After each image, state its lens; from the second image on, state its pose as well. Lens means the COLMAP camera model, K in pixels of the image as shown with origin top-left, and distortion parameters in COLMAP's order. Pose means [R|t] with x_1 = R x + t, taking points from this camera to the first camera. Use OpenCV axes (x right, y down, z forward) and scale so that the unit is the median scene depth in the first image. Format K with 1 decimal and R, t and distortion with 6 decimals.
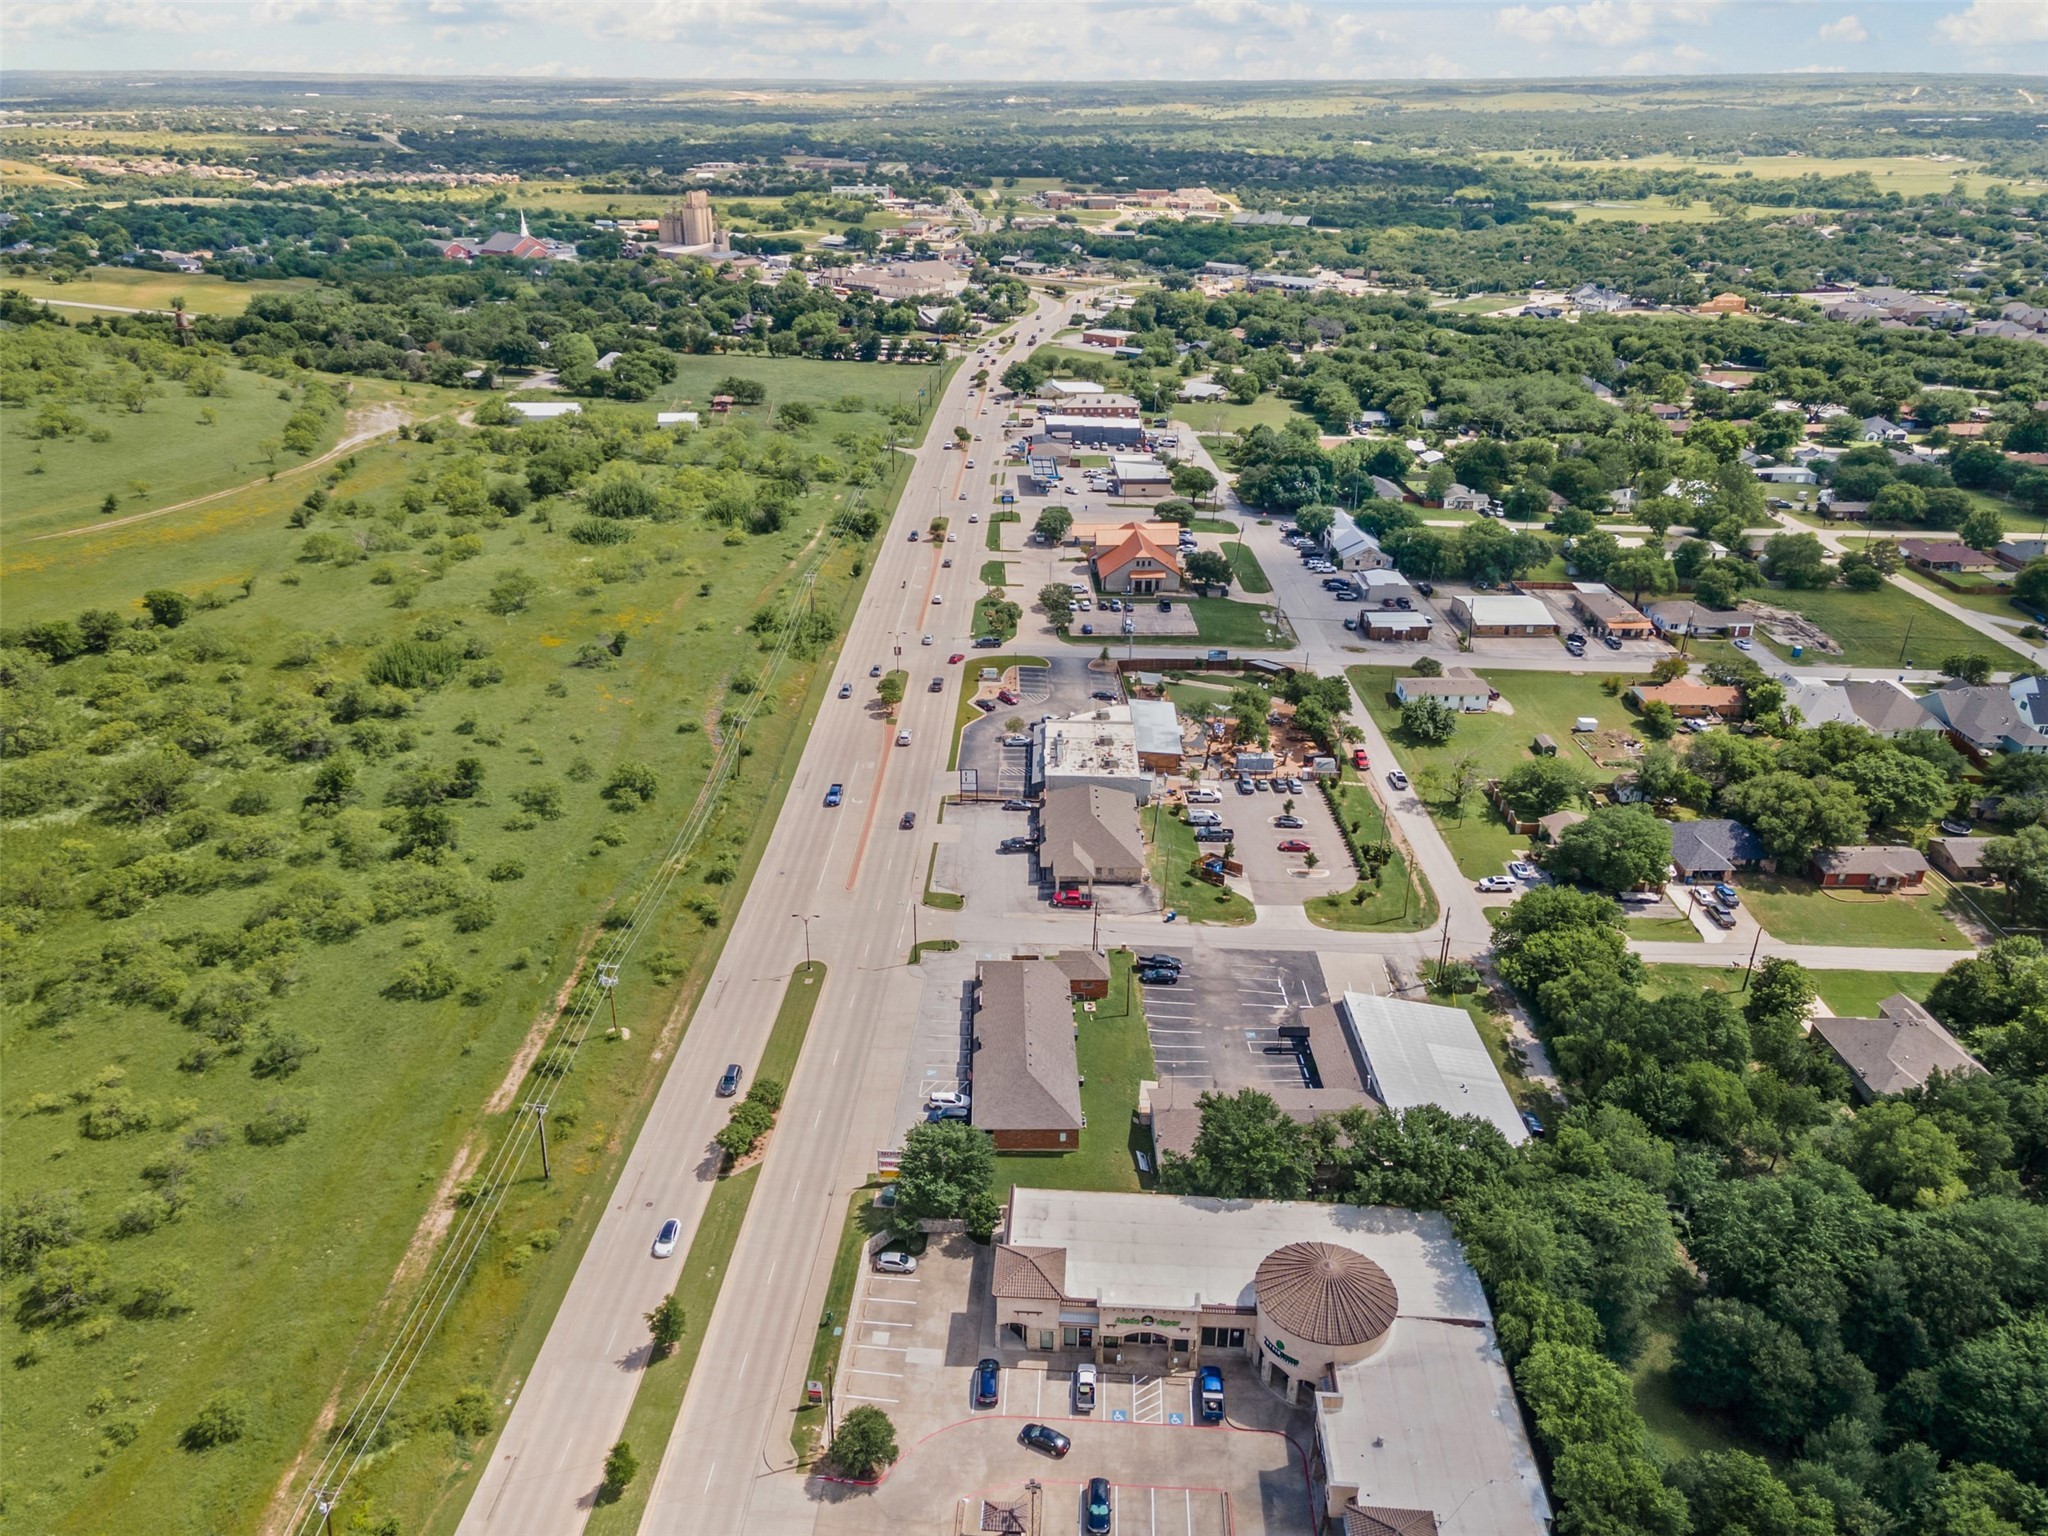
lens RADIAL K [[1503.1, 0, 1005.9], [0, 1503.1, 767.4], [0, 0, 1]] dist [0.035565, 0.000543]
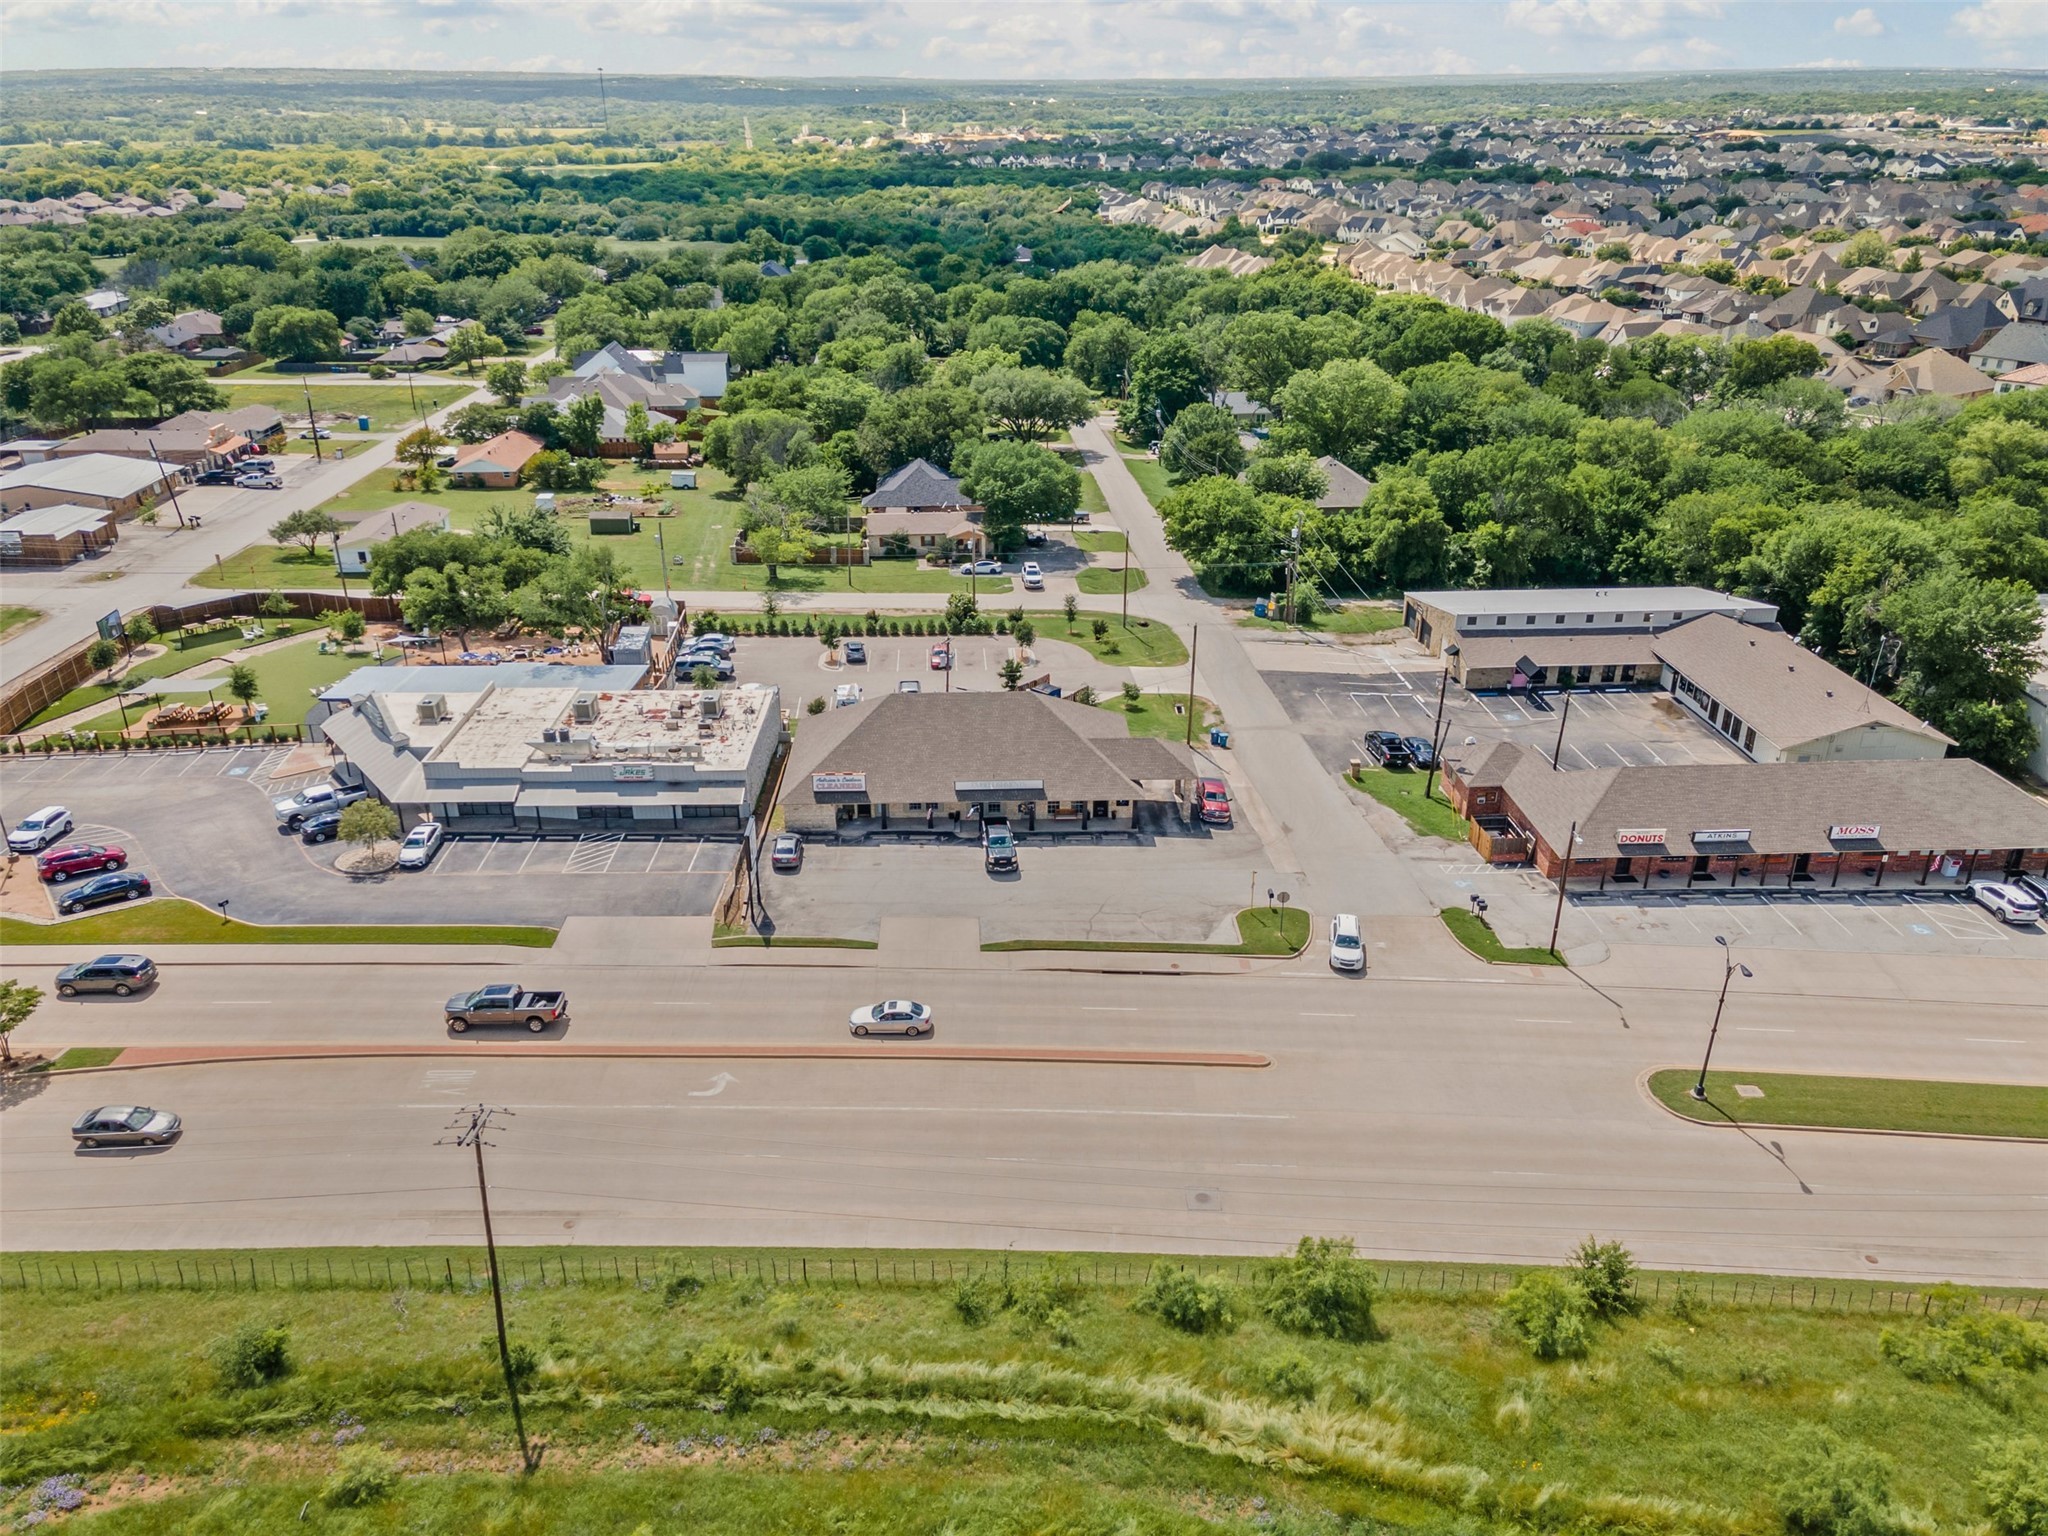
lens RADIAL K [[1503.1, 0, 1005.9], [0, 1503.1, 767.4], [0, 0, 1]] dist [0.035565, 0.000543]
pose [[-0.039455, -0.408913, 0.911720, -0.355652], [0.411432, 0.824846, 0.387754, -0.127236], [-0.910586, 0.390410, 0.135695, 0.863480]]
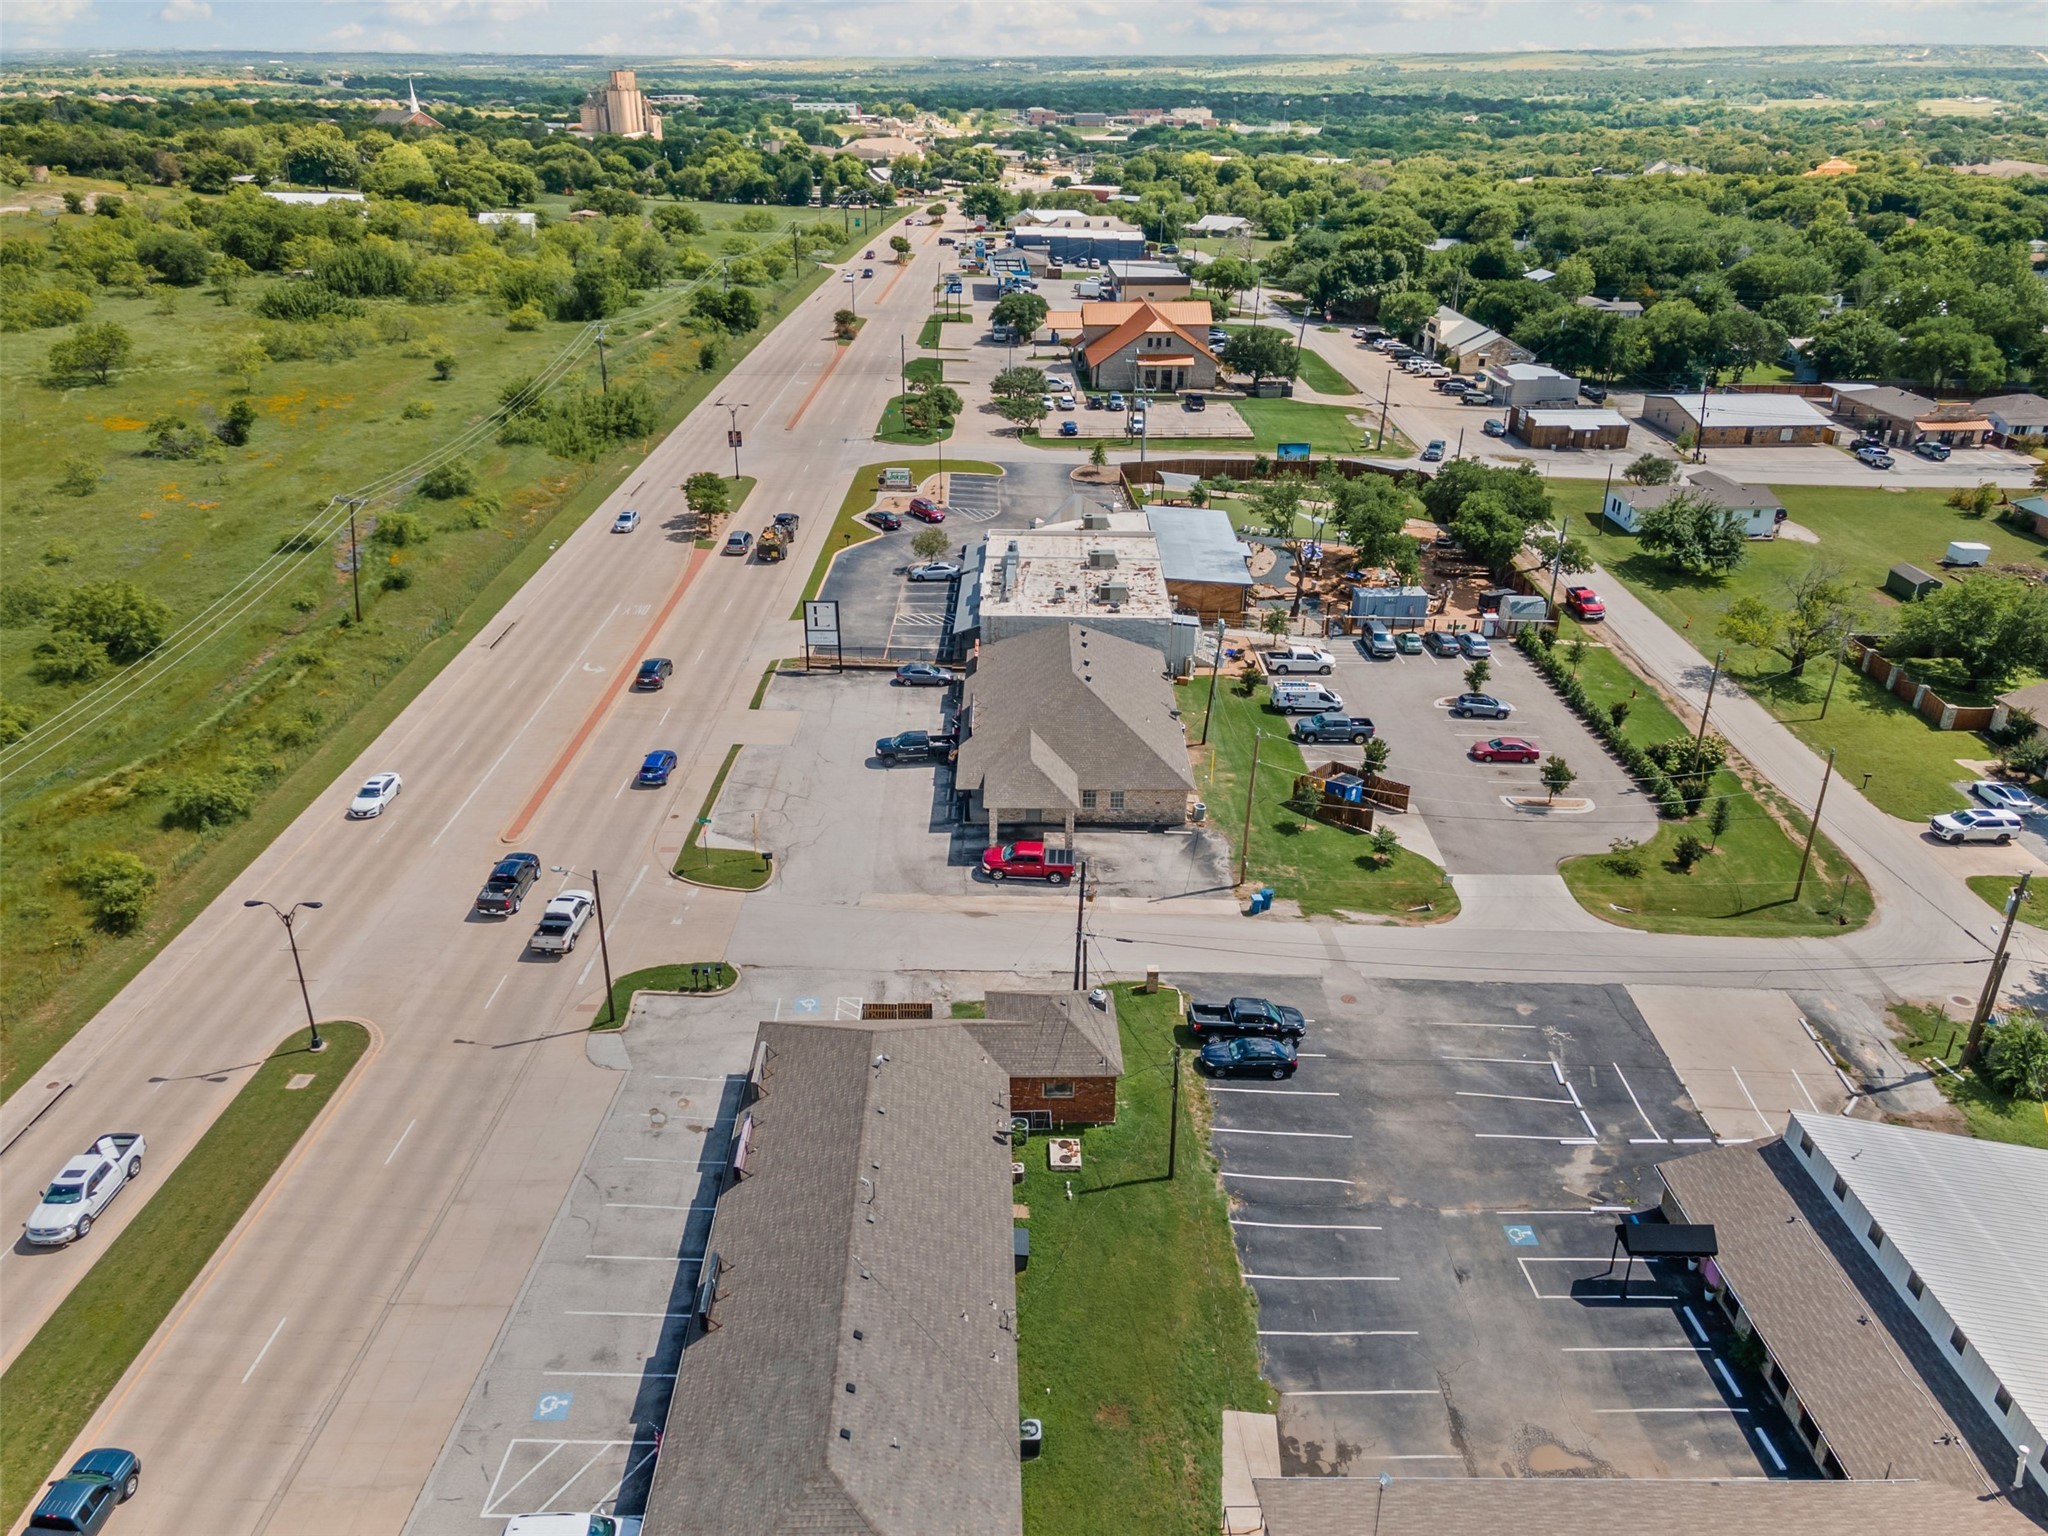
lens RADIAL K [[1538.1, 0, 1024.0], [0, 1538.1, 768.0], [0, 0, 1]] dist [0.001914, 0.078111]
pose [[0.999803, -0.003418, 0.019539, 0.030289], [0.003225, 0.999946, 0.009893, 0.049433], [-0.019572, -0.009828, 0.999760, 0.492528]]
